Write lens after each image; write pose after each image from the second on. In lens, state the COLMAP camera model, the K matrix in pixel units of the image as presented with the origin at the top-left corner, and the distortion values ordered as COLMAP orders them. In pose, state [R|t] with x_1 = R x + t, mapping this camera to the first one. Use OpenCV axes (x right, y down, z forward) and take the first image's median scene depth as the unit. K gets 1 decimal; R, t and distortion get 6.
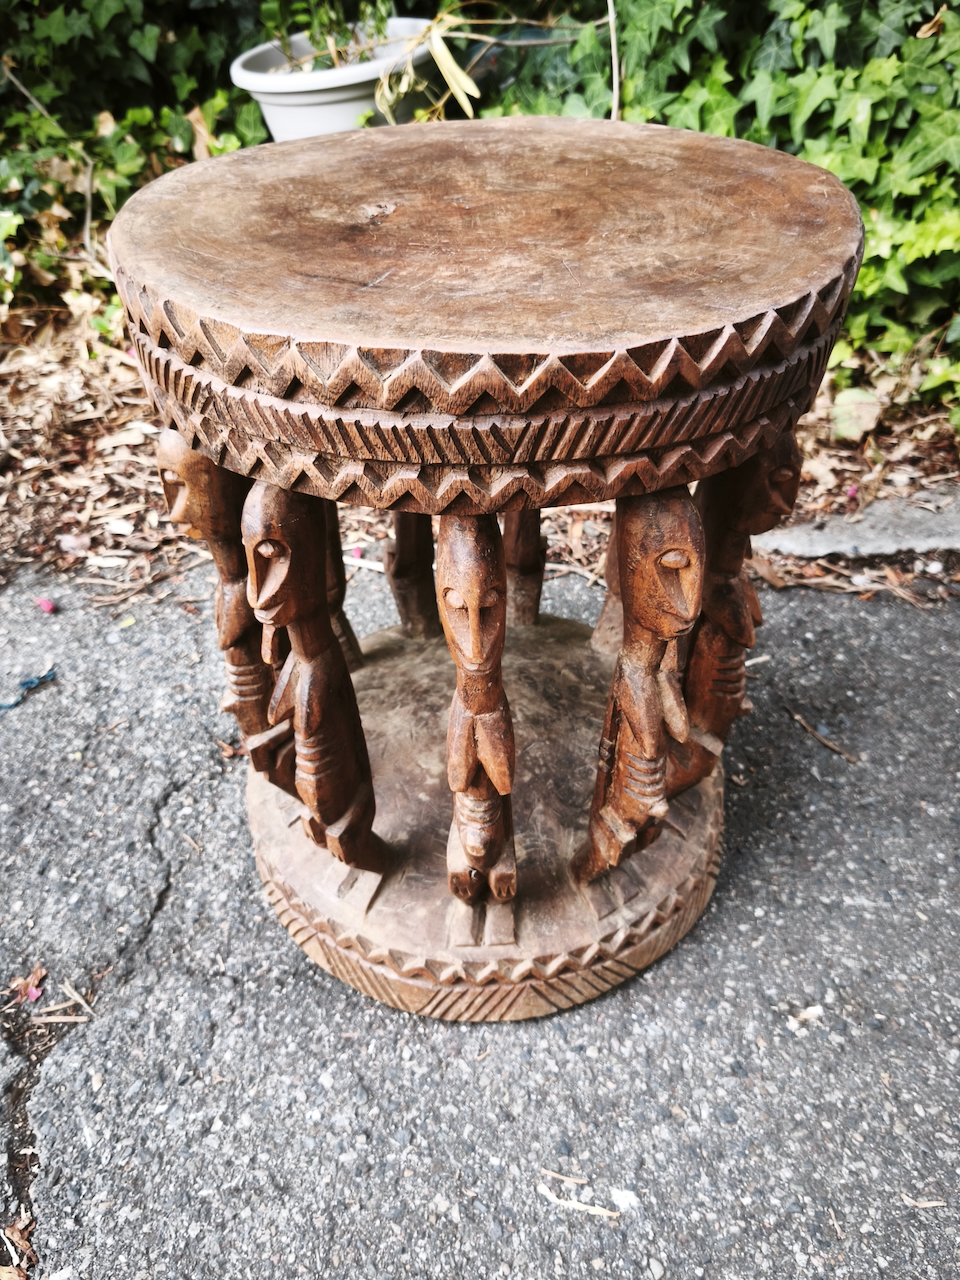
lens RADIAL K [[1021.9, 0, 475.8], [0, 1021.9, 631.2], [0, 0, 1]] dist [0.056160, -0.038209]
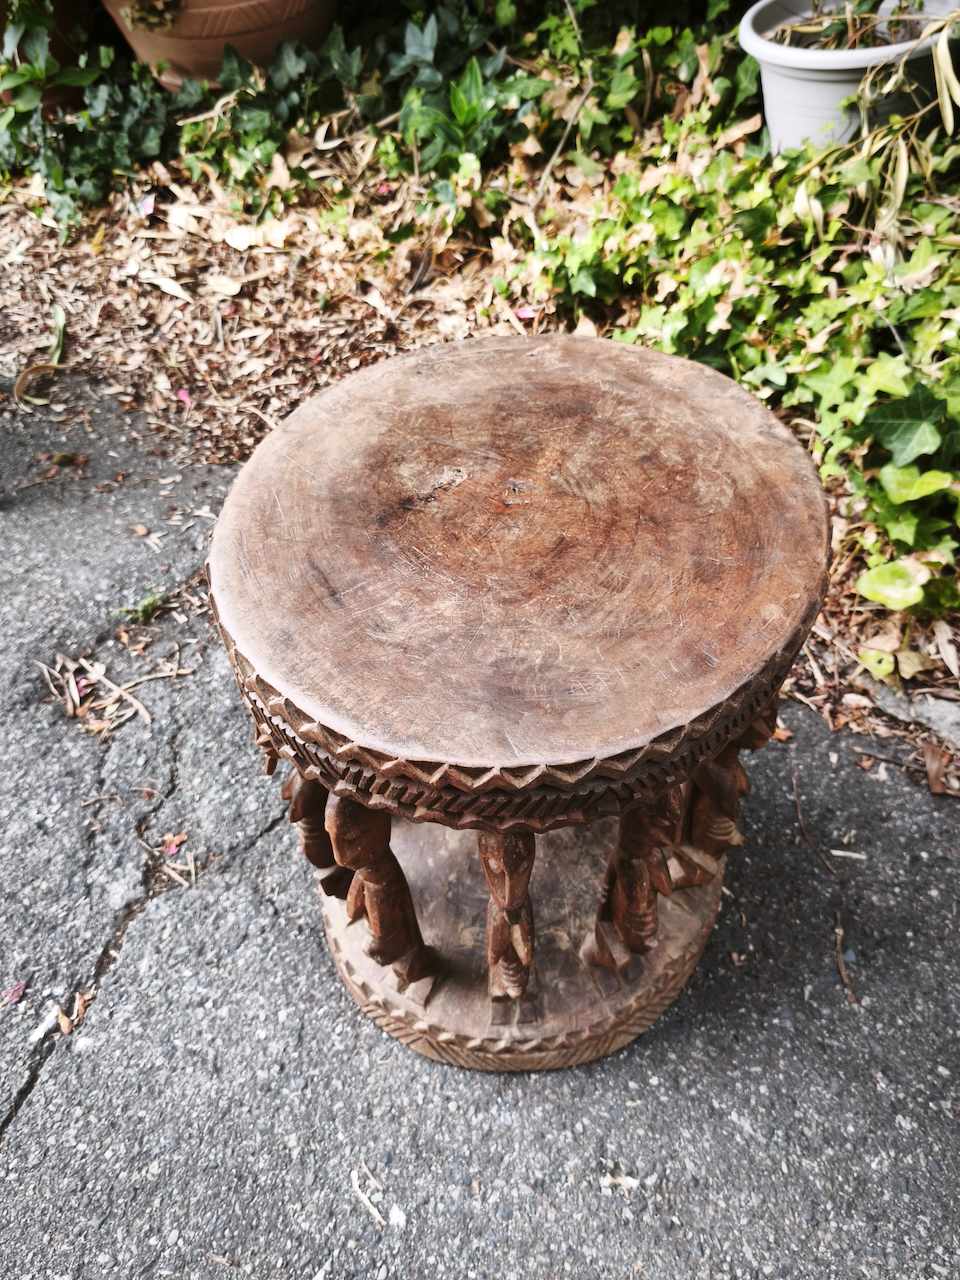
lens RADIAL K [[1021.9, 0, 475.8], [0, 1021.9, 631.2], [0, 0, 1]] dist [0.056160, -0.038209]
pose [[0.837764, 0.392972, -0.379110, 0.381894], [-0.316607, 0.915267, 0.249090, -0.453655], [0.444873, -0.088649, 0.891196, -0.084194]]
